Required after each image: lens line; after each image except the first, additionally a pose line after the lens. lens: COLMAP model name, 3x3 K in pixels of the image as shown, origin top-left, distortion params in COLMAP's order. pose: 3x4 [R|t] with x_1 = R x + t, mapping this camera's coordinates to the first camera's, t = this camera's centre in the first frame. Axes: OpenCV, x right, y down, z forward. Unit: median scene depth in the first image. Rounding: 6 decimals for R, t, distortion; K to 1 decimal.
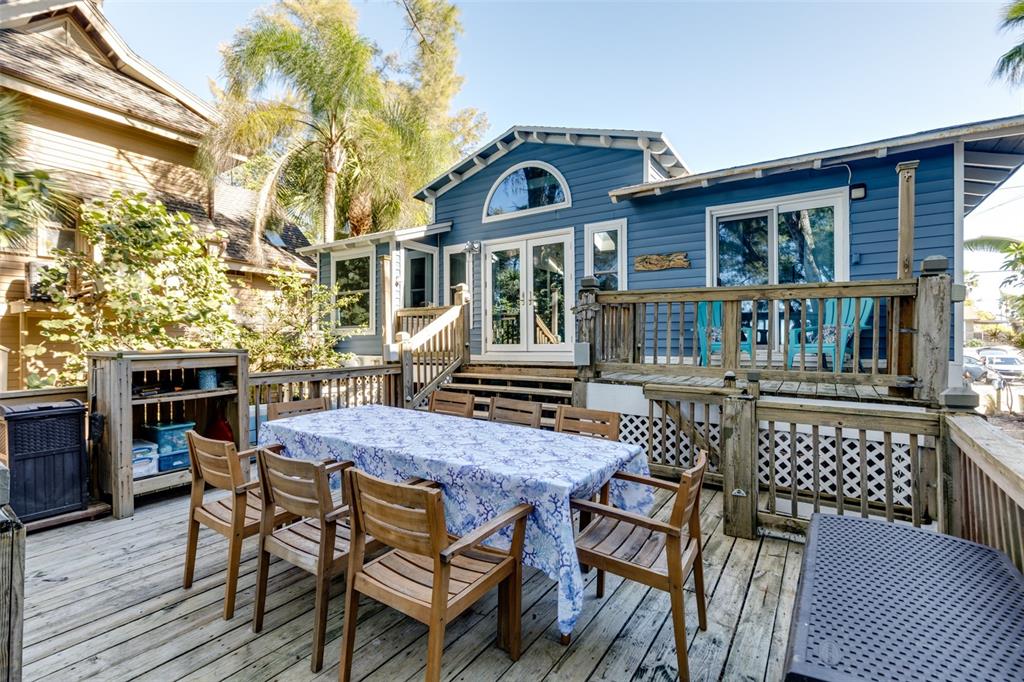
lens RADIAL K [[484.0, 0, 512.0], [0, 484.0, 341.0], [0, 0, 1]] dist [0.011178, -0.000063]
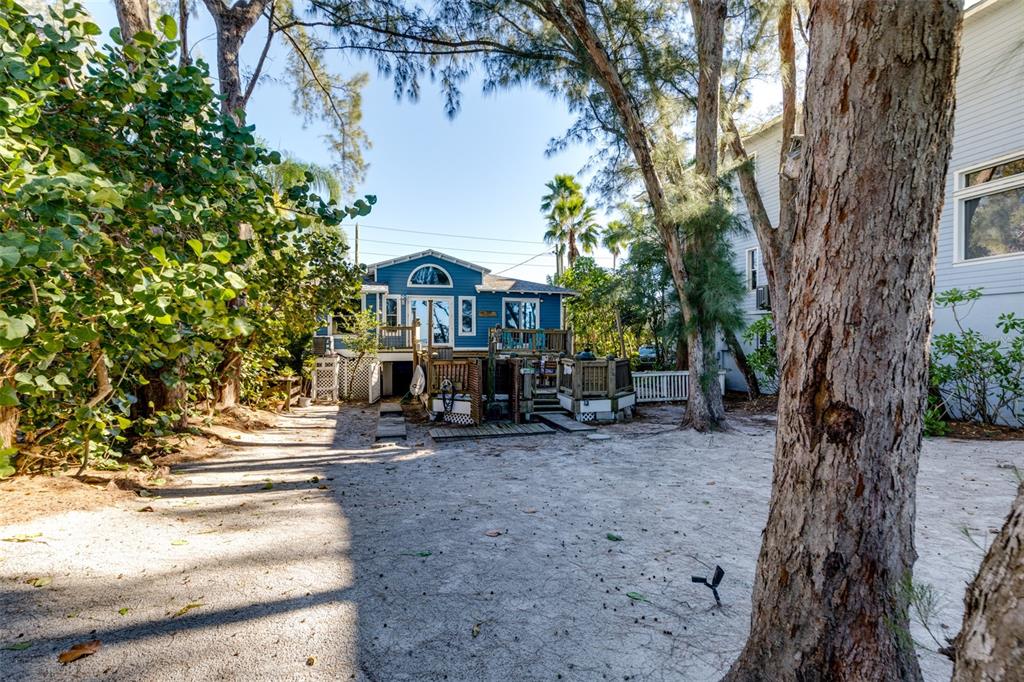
lens RADIAL K [[461.5, 0, 512.0], [0, 461.5, 341.0], [0, 0, 1]] dist [0.011887, -0.000238]
pose [[0.662961, 0.005464, 0.748634, -1.682687], [-0.009379, 0.999956, 0.001007, -0.011059], [-0.748595, -0.007689, 0.662983, -0.925425]]
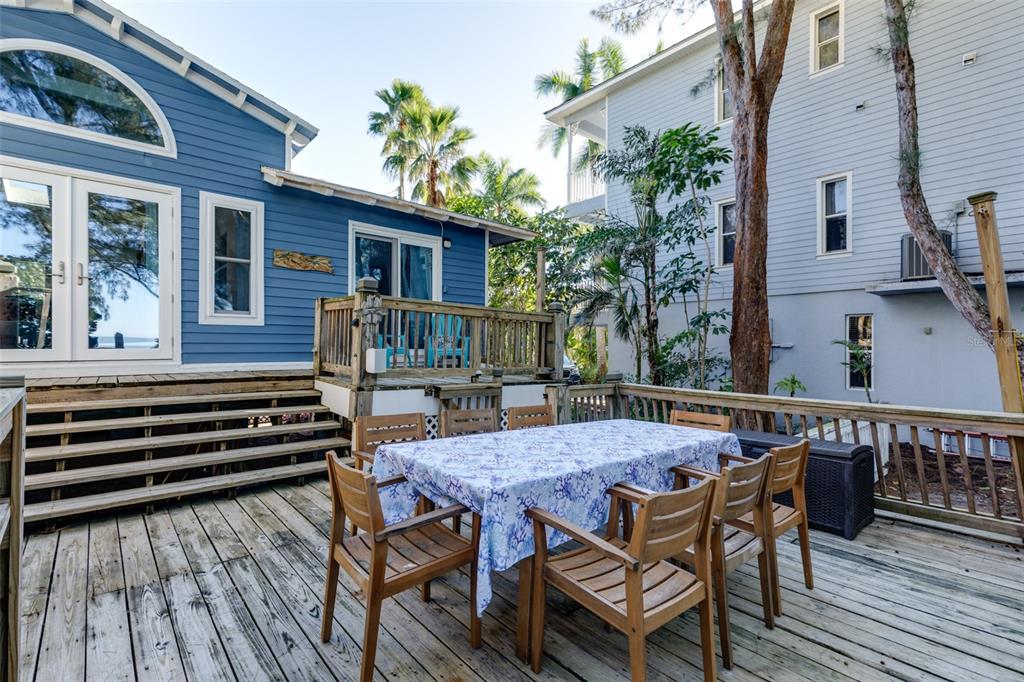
lens RADIAL K [[461.5, 0, 512.0], [0, 461.5, 341.0], [0, 0, 1]] dist [0.011887, -0.000238]
pose [[0.266626, 0.012337, 0.963721, -0.479029], [-0.008444, 0.999910, -0.010464, -0.002847], [-0.963763, -0.005348, 0.266706, 0.382723]]
